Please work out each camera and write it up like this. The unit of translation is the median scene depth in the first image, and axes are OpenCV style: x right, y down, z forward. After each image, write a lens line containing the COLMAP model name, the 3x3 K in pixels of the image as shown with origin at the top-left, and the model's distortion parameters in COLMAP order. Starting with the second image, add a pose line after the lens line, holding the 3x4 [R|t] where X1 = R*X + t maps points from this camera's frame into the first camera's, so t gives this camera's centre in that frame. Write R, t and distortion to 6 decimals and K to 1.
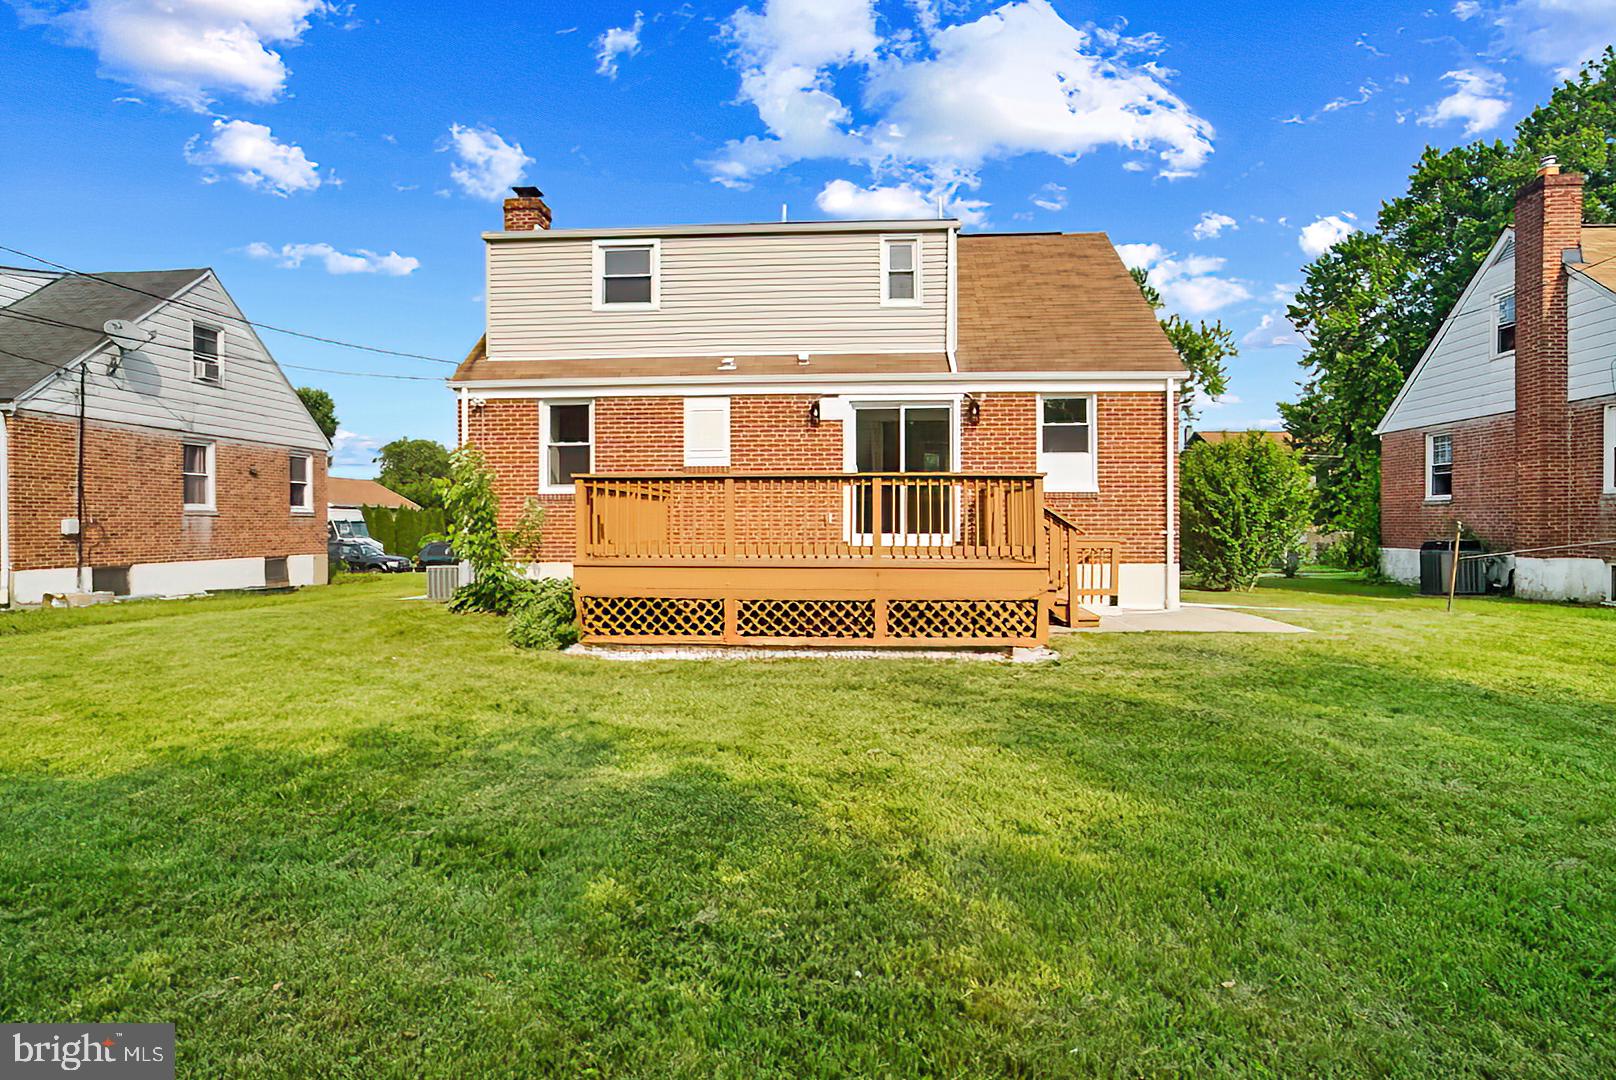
lens RADIAL K [[854.6, 0, 810.4], [0, 854.6, 520.8], [0, 0, 1]] dist [-0.051060, 0.024766]
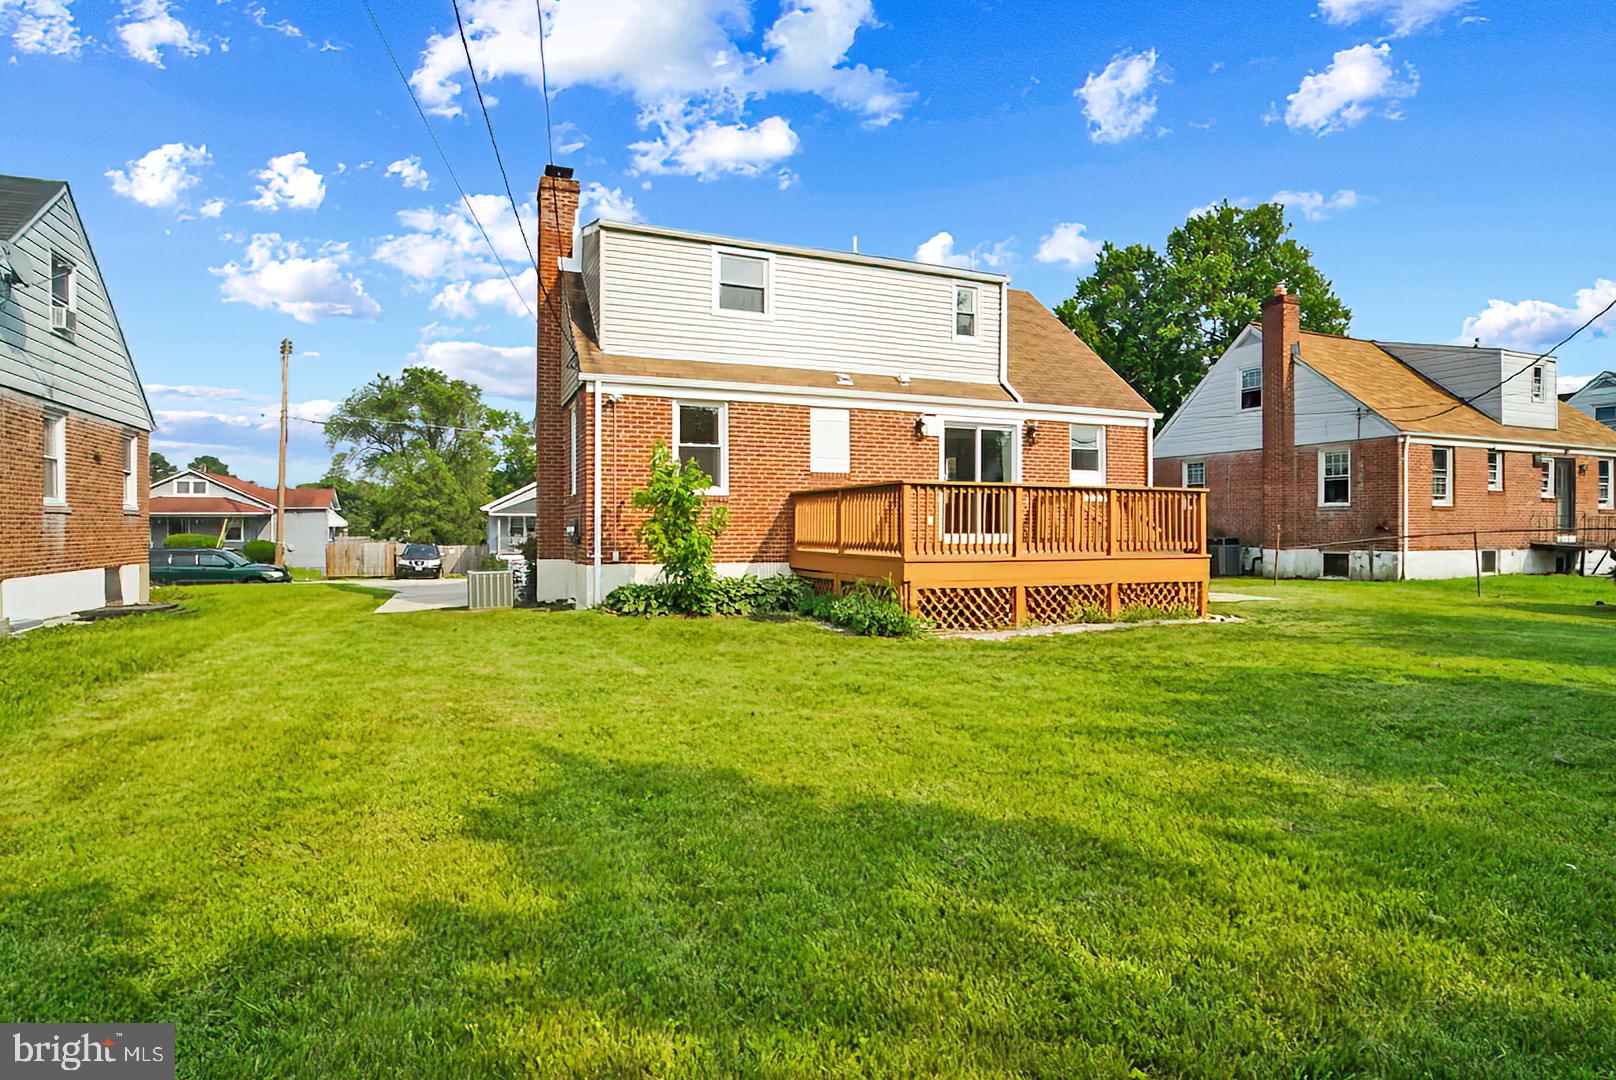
lens RADIAL K [[854.6, 0, 810.4], [0, 854.6, 520.8], [0, 0, 1]] dist [-0.051060, 0.024766]
pose [[0.889900, 0.004082, 0.456137, -0.634480], [-0.002716, 0.999990, -0.003651, 0.002272], [-0.456147, 0.002010, 0.889902, 0.043084]]
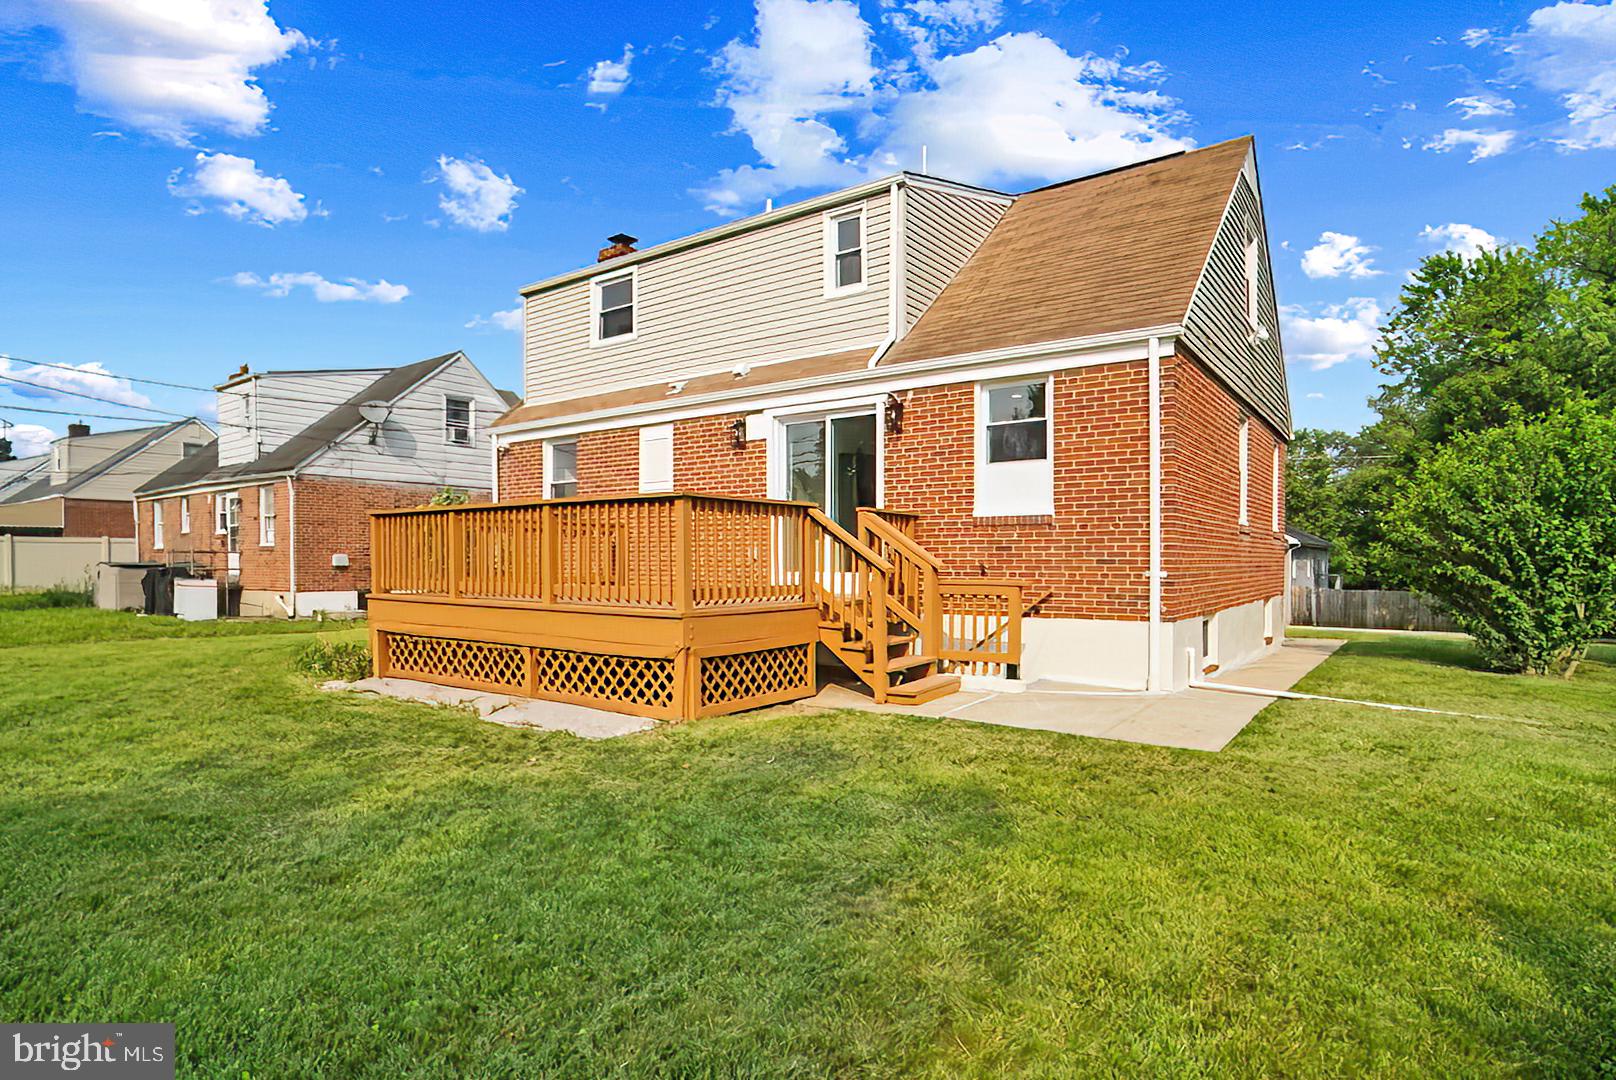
lens RADIAL K [[865.4, 0, 790.8], [0, 865.4, 561.7], [0, 0, 1]] dist [-0.029640, -0.000345]
pose [[0.838423, 0.003701, -0.545007, 0.521436], [-0.000175, 0.999979, 0.006522, -0.000052], [0.545020, -0.005373, 0.838406, 0.276385]]
